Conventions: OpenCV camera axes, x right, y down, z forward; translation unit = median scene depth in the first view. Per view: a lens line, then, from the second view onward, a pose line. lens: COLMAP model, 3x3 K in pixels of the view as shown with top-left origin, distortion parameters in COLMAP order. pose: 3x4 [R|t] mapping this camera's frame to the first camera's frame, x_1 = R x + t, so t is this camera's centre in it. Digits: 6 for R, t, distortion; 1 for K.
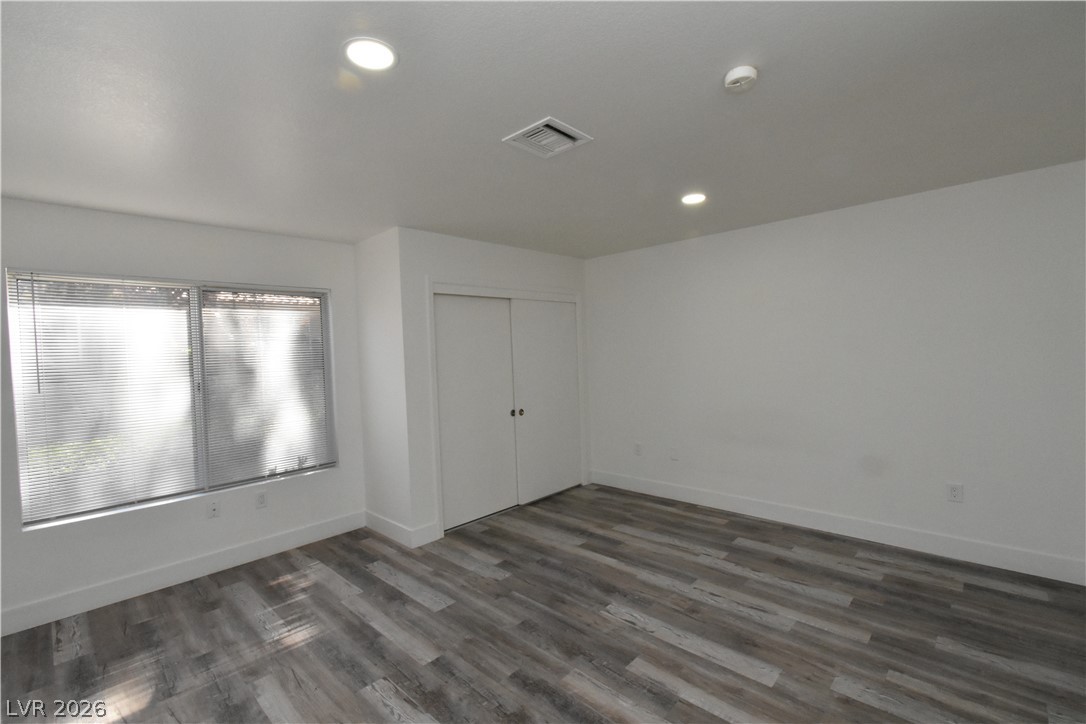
lens RADIAL K [[479.7, 0, 541.6], [0, 479.7, 362.0], [0, 0, 1]] dist [0.008049, -0.004571]
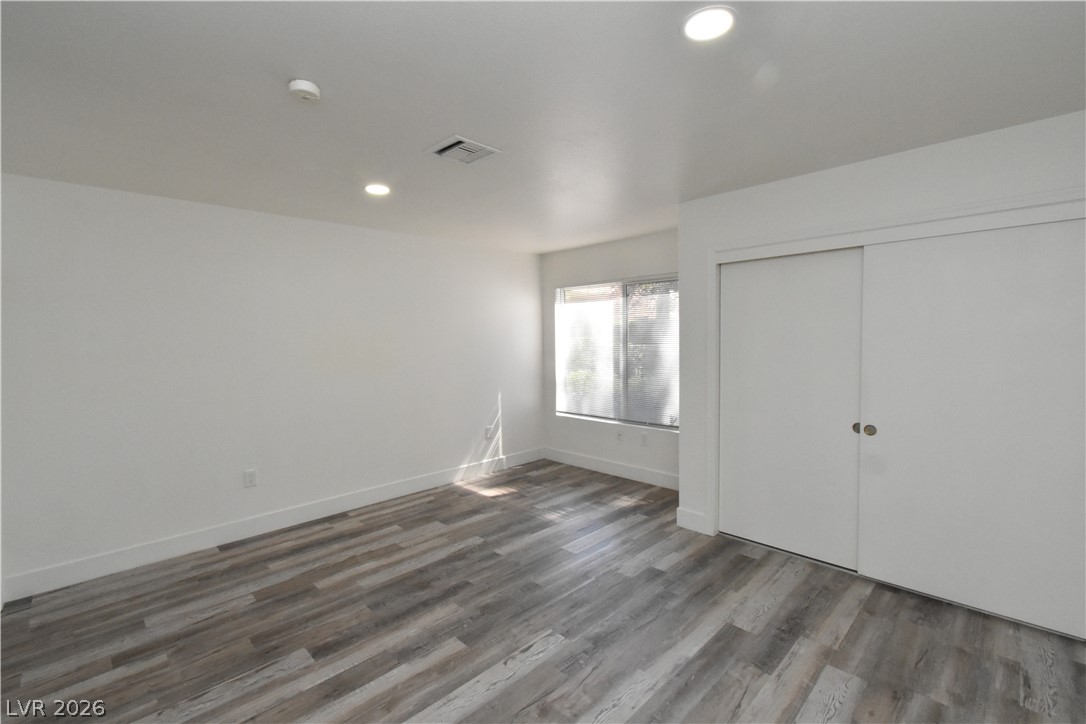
lens RADIAL K [[479.7, 0, 541.7], [0, 479.7, 362.3], [0, 0, 1]] dist [0.008049, -0.004571]
pose [[-0.029543, 0.090511, -0.995457, 0.804132], [-0.008792, 0.995830, 0.090806, -0.047890], [0.999525, 0.011435, -0.028624, 0.832614]]
